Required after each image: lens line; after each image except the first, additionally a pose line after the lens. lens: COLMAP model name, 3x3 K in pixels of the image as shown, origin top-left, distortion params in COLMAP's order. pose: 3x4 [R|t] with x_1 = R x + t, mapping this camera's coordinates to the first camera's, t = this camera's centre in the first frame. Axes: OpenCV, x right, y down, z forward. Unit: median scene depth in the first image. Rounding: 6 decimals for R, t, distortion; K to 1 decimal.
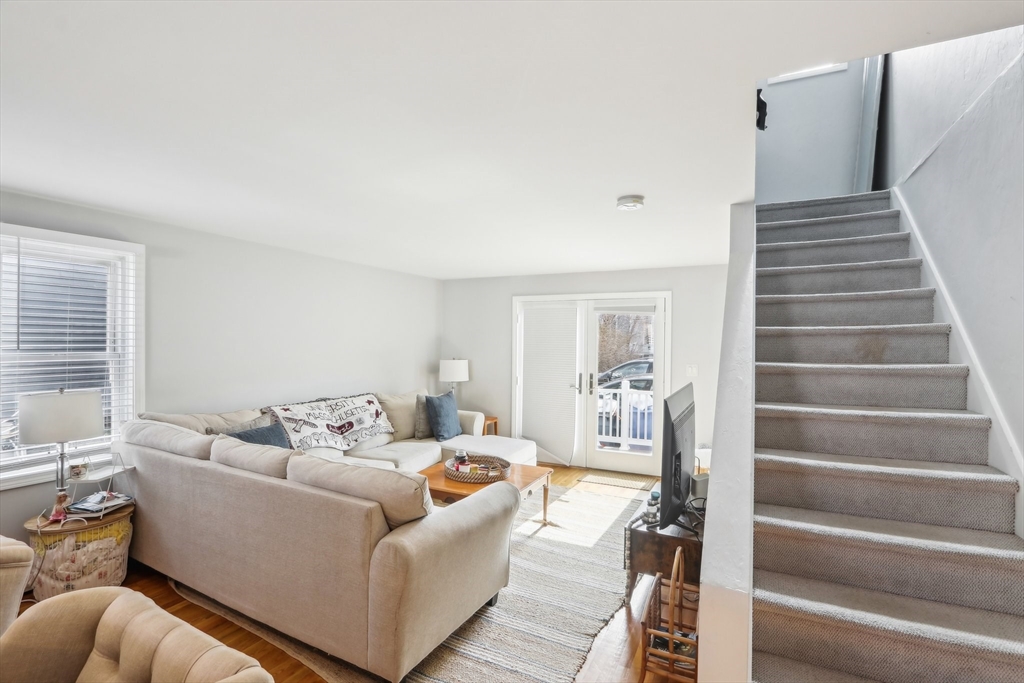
lens RADIAL K [[485.7, 0, 507.8], [0, 485.7, 339.3], [0, 0, 1]] dist [-0.004895, 0.000067]
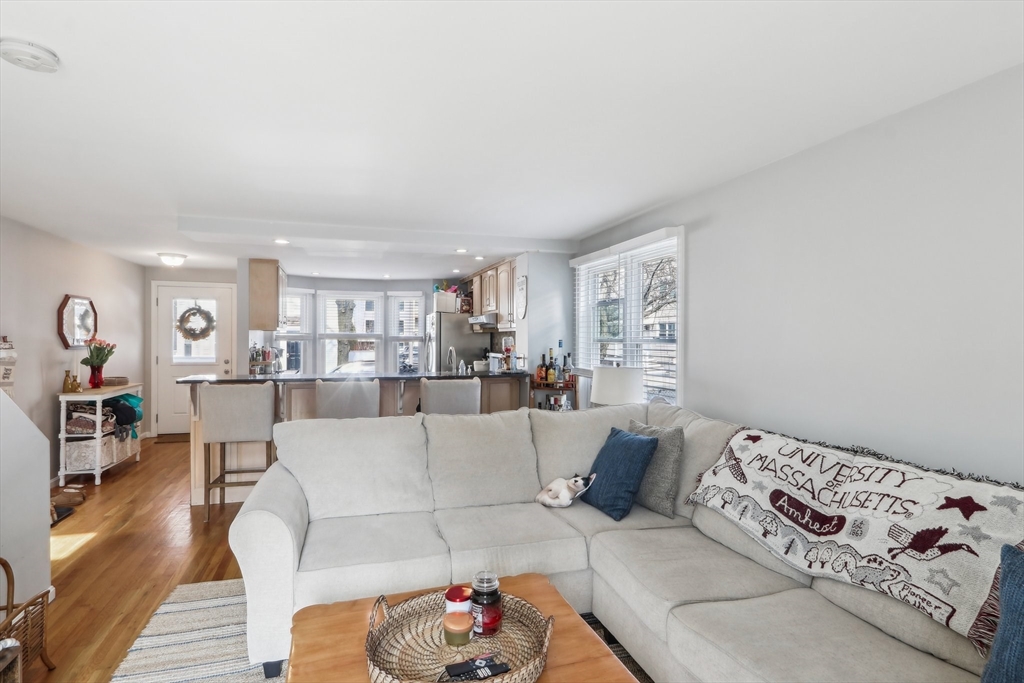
lens RADIAL K [[530.0, 0, 512.0], [0, 530.0, 341.5], [0, 0, 1]] dist [-0.022473, 0.000427]
pose [[-0.707528, -0.011454, -0.706592, 0.128583], [-0.008790, 0.999934, -0.007407, 0.027620], [0.706630, 0.000970, -0.707582, 0.889356]]
